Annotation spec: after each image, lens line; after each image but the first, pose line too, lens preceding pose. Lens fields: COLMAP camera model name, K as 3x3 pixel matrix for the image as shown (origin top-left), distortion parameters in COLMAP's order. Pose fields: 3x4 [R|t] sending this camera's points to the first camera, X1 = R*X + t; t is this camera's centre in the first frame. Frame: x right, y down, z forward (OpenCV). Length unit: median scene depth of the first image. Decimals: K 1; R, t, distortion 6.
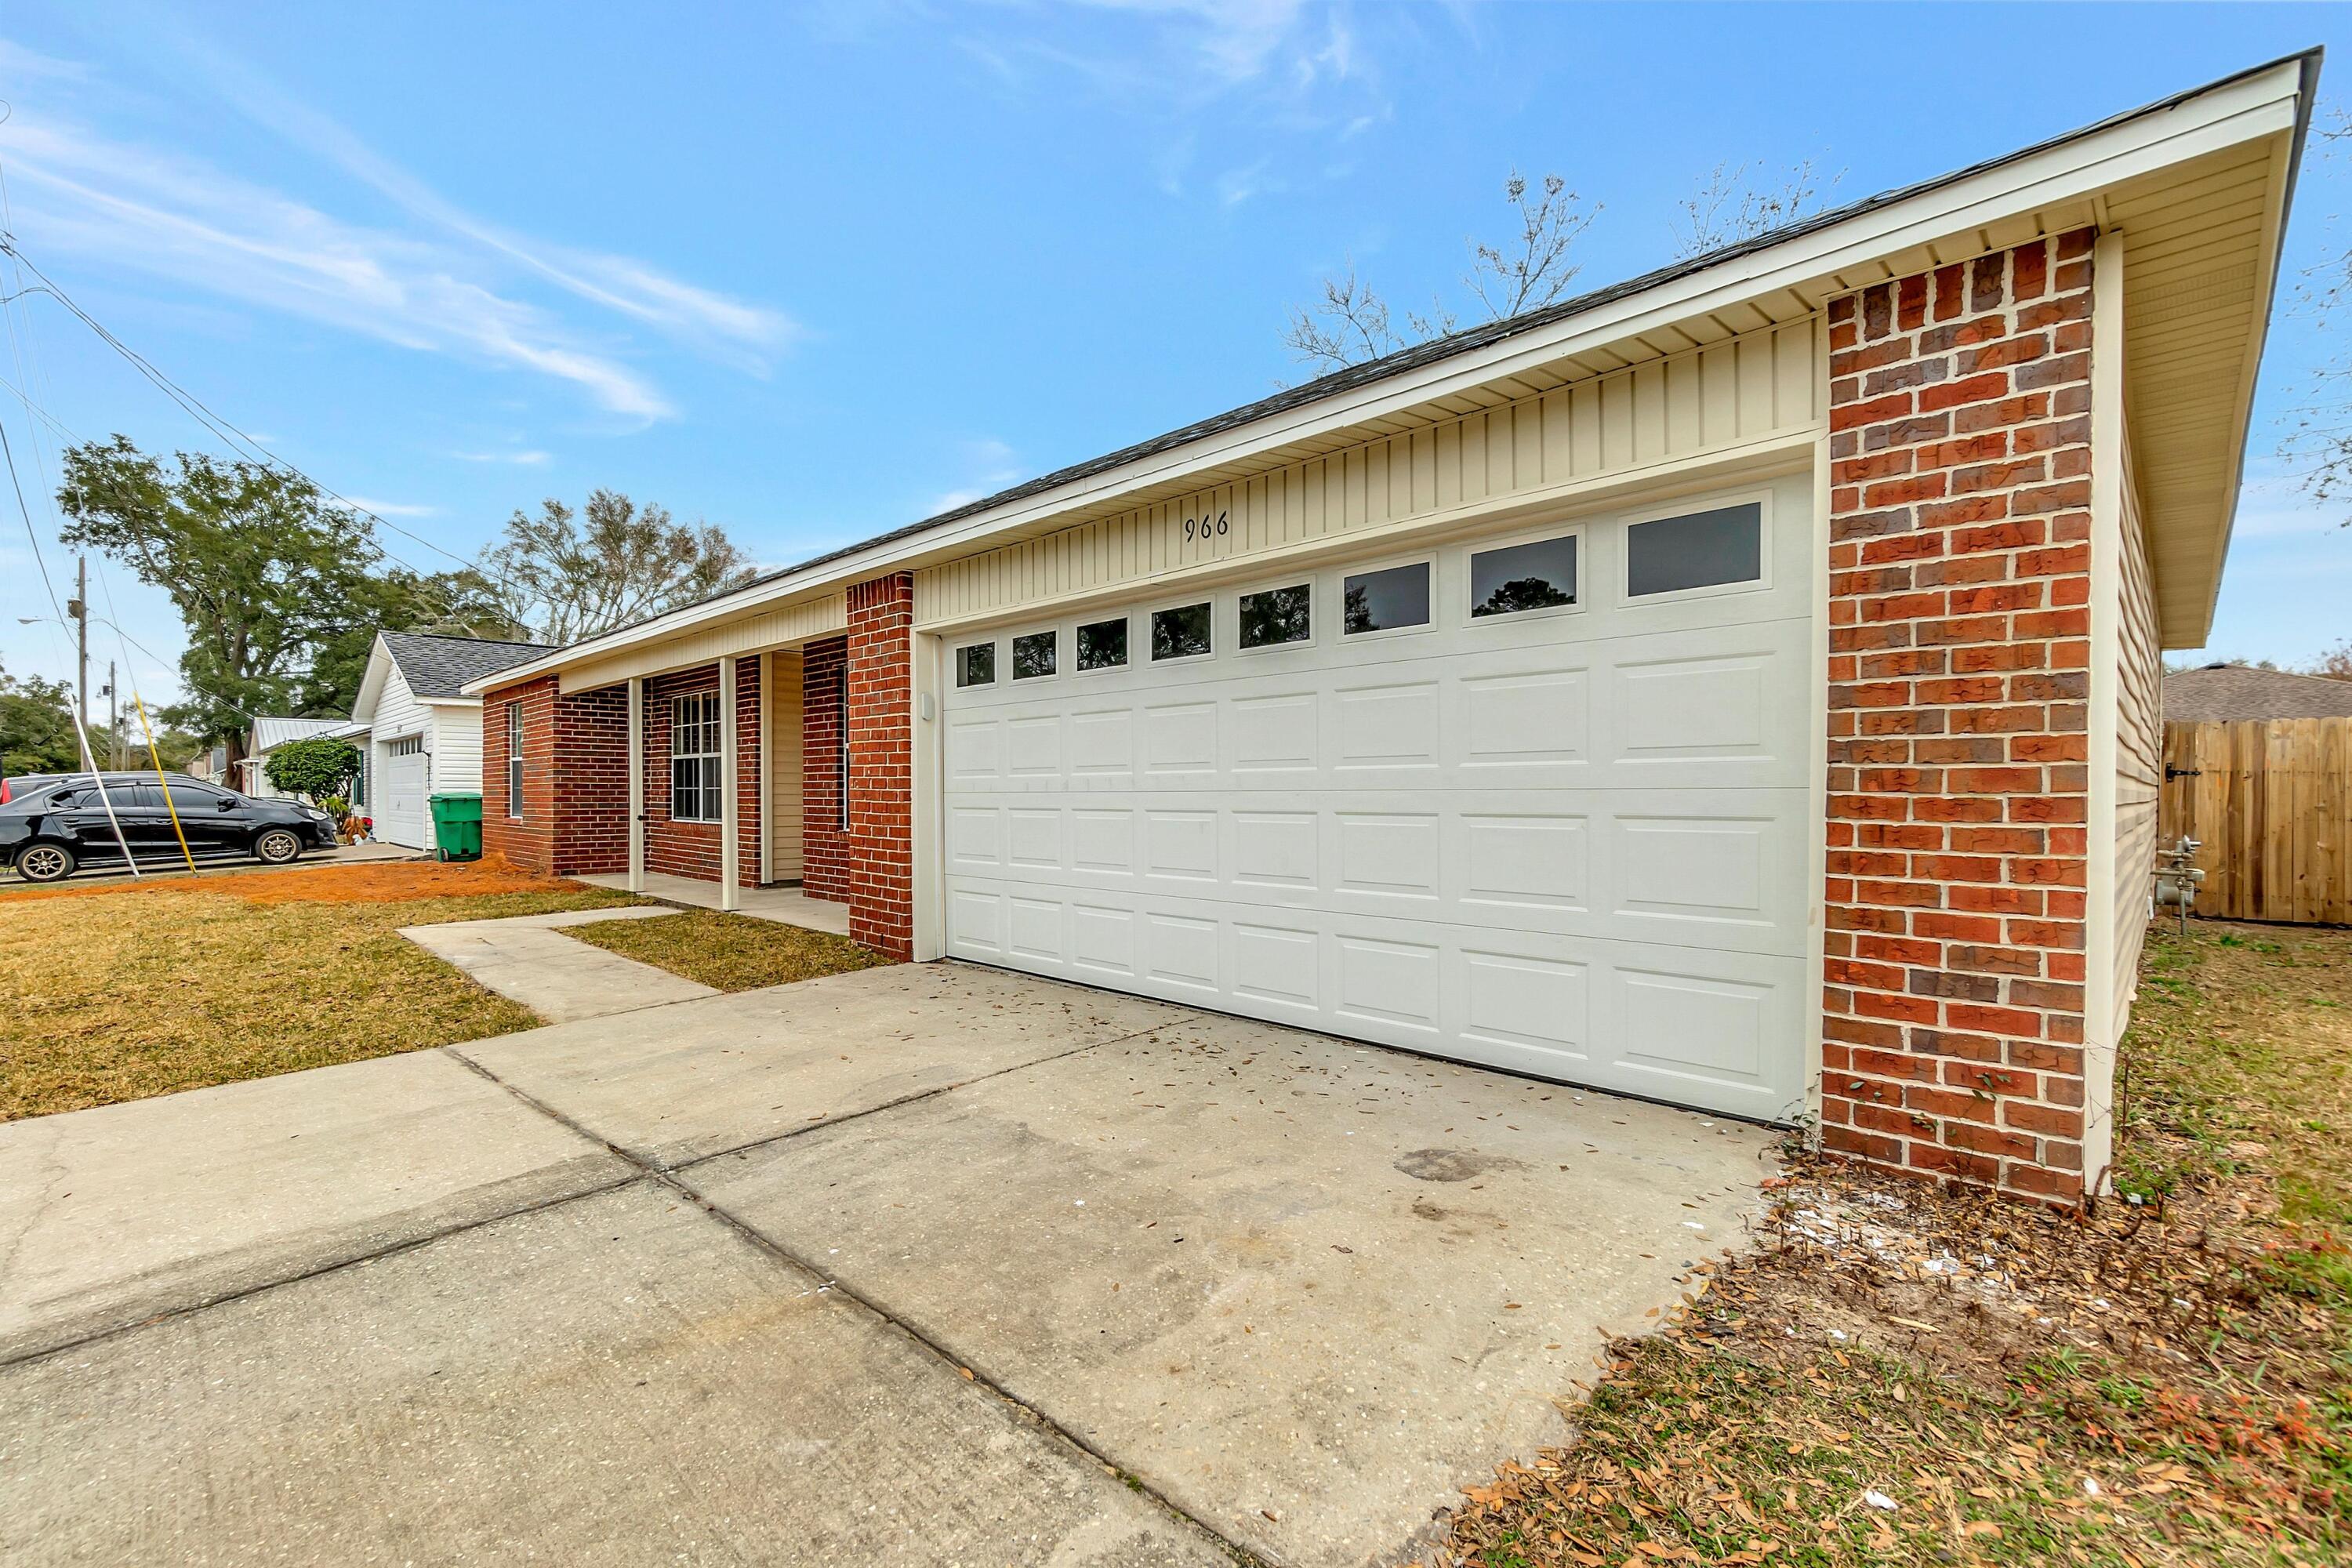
lens RADIAL K [[1029.1, 0, 1184.8], [0, 1029.1, 786.7], [0, 0, 1]] dist [-0.002372, 0.003034]
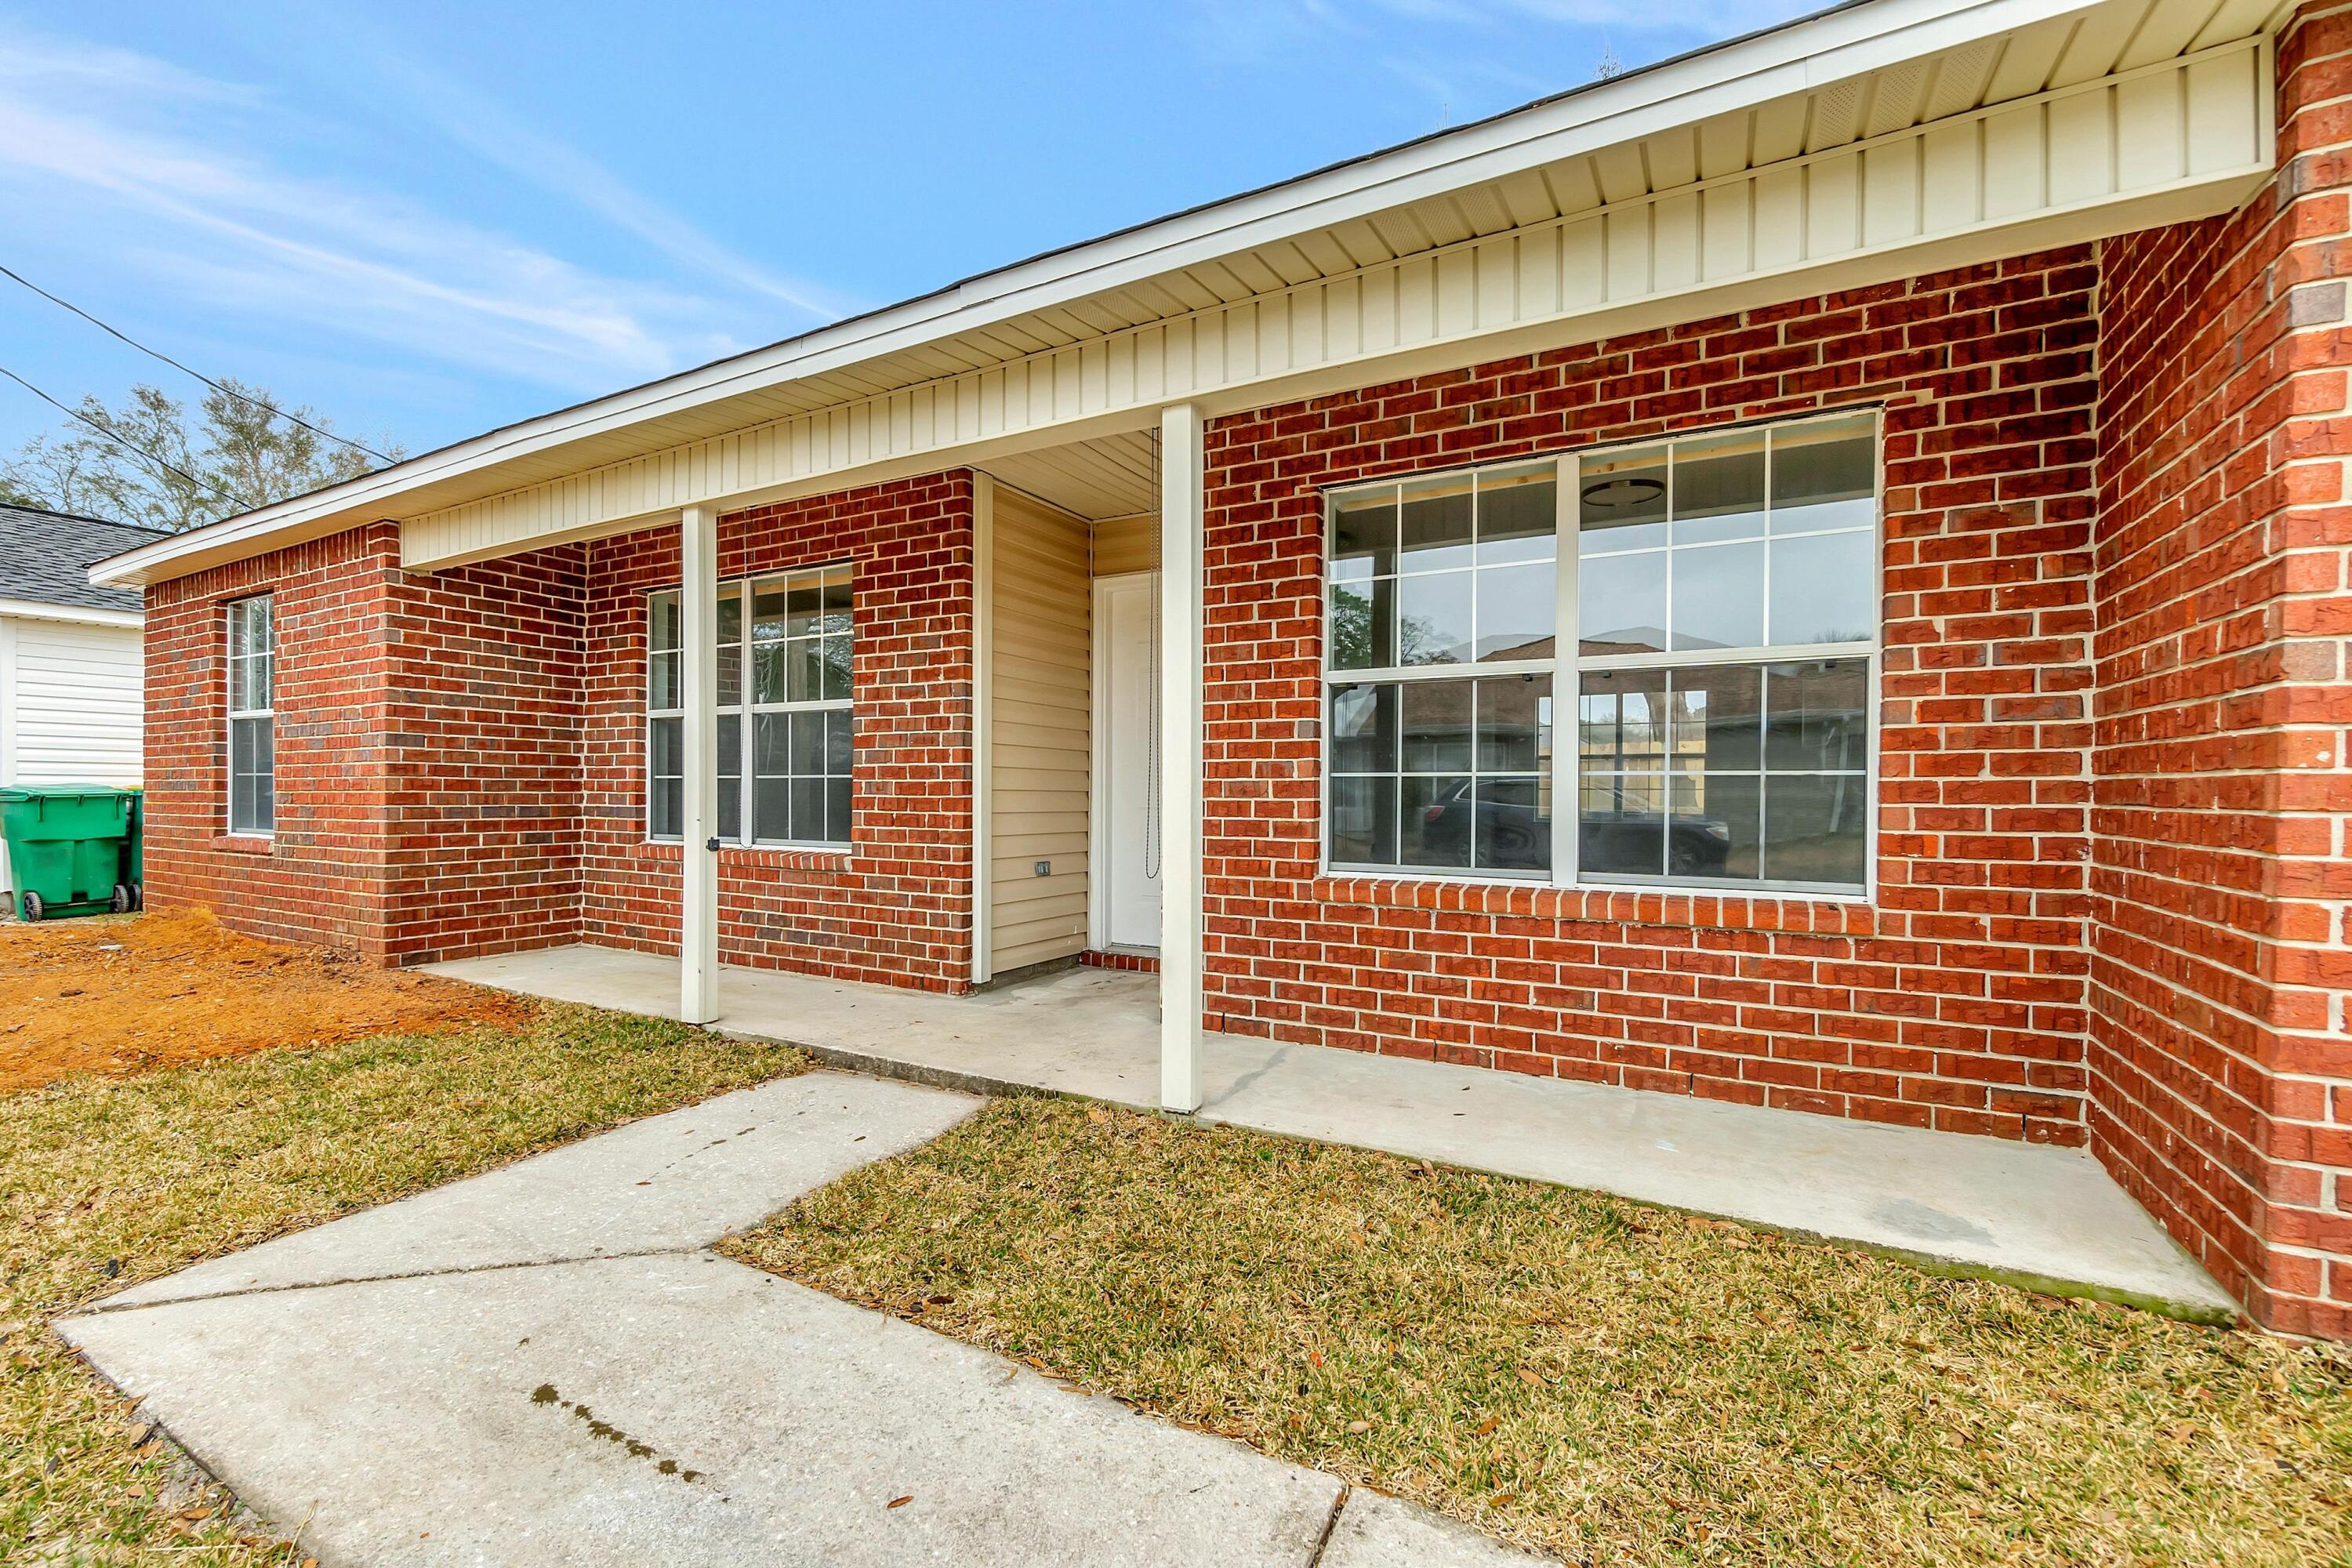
lens RADIAL K [[1029.1, 0, 1158.4], [0, 1029.1, 787.8], [0, 0, 1]] dist [-0.002372, 0.003034]
pose [[0.969916, 0.005778, 0.243370, -0.299410], [-0.005924, 0.999982, -0.000130, 0.004435], [-0.243367, -0.001316, 0.969933, 0.363595]]
